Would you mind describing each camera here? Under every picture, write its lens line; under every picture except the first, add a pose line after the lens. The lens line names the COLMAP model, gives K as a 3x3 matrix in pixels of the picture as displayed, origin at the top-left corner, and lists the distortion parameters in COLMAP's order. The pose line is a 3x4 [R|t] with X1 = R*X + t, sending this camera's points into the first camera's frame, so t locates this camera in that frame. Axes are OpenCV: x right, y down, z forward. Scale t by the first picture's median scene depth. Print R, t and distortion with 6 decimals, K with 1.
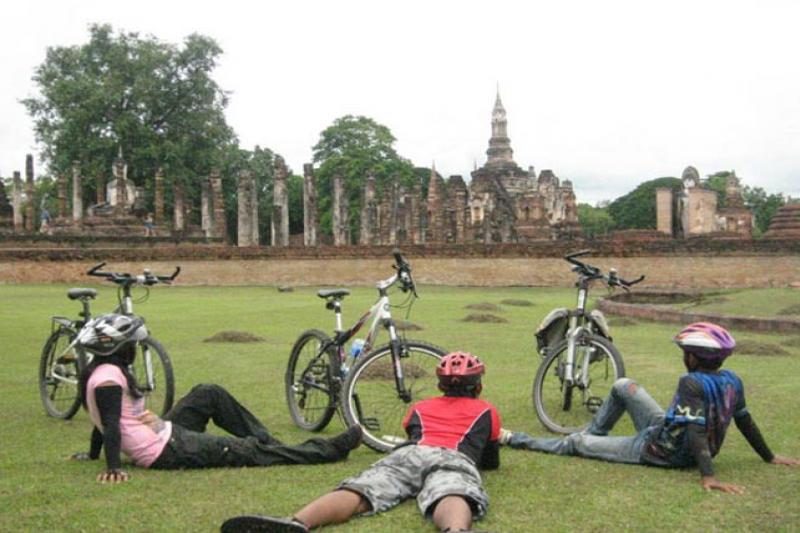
lens RADIAL K [[1189.4, 0, 400.0], [0, 1189.4, 266.5], [0, 0, 1]] dist [-0.049208, -0.077174]
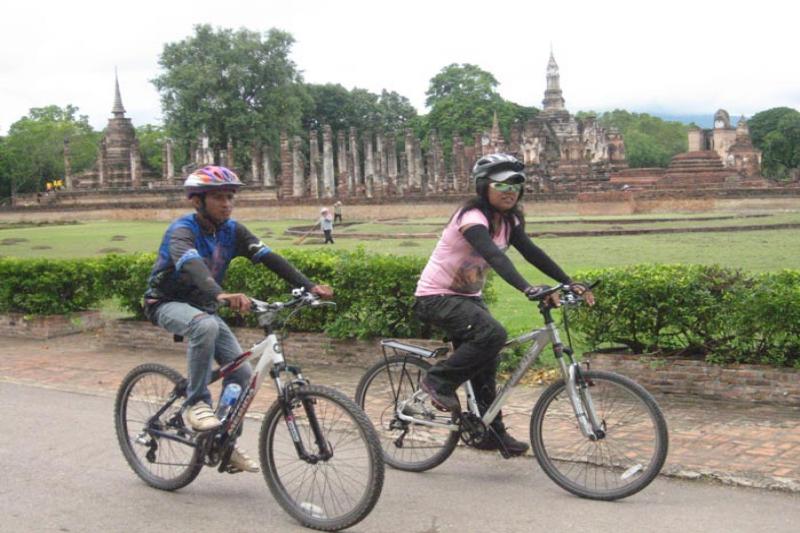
lens RADIAL K [[1189.4, 0, 400.0], [0, 1189.4, 266.5], [0, 0, 1]] dist [-0.049208, -0.077174]
pose [[0.990346, -0.008011, -0.138387, 0.099879], [0.016172, 0.998188, 0.057953, -0.003994], [0.137672, -0.059631, 0.988681, -0.205403]]
